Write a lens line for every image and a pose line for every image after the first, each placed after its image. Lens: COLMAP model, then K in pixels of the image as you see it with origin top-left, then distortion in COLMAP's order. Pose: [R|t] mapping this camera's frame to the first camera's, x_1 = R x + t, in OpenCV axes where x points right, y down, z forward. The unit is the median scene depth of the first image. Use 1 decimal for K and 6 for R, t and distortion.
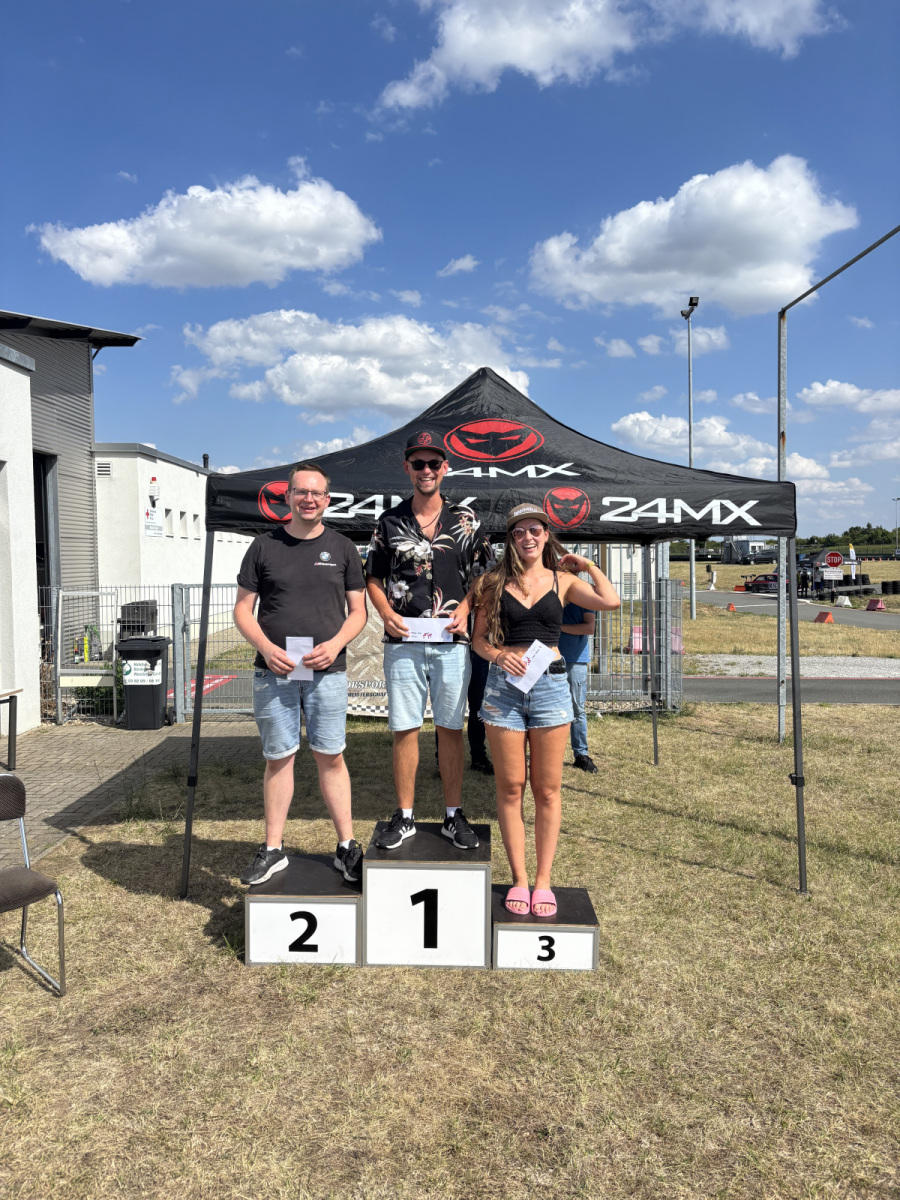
lens RADIAL K [[899.3, 0, 455.0], [0, 899.3, 598.6], [0, 0, 1]] dist [0.051481, -0.044025]
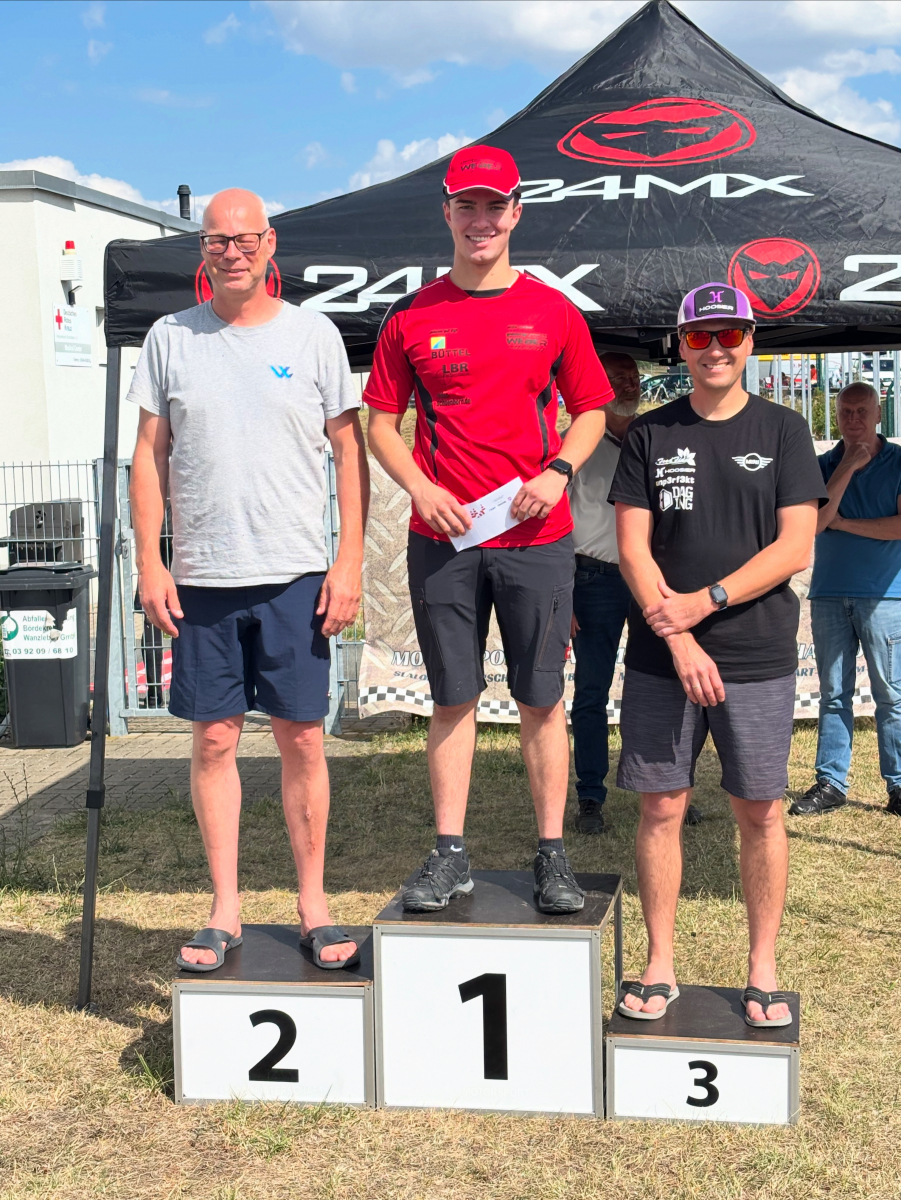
lens RADIAL K [[2086.8, 0, 498.5], [0, 2086.8, 574.3], [0, 0, 1]] dist [0.368177, -1.697970]
pose [[0.989784, -0.014970, -0.141789, 0.165150], [0.019857, 0.999254, 0.033117, 0.030855], [0.141187, -0.035595, 0.989343, -0.283607]]
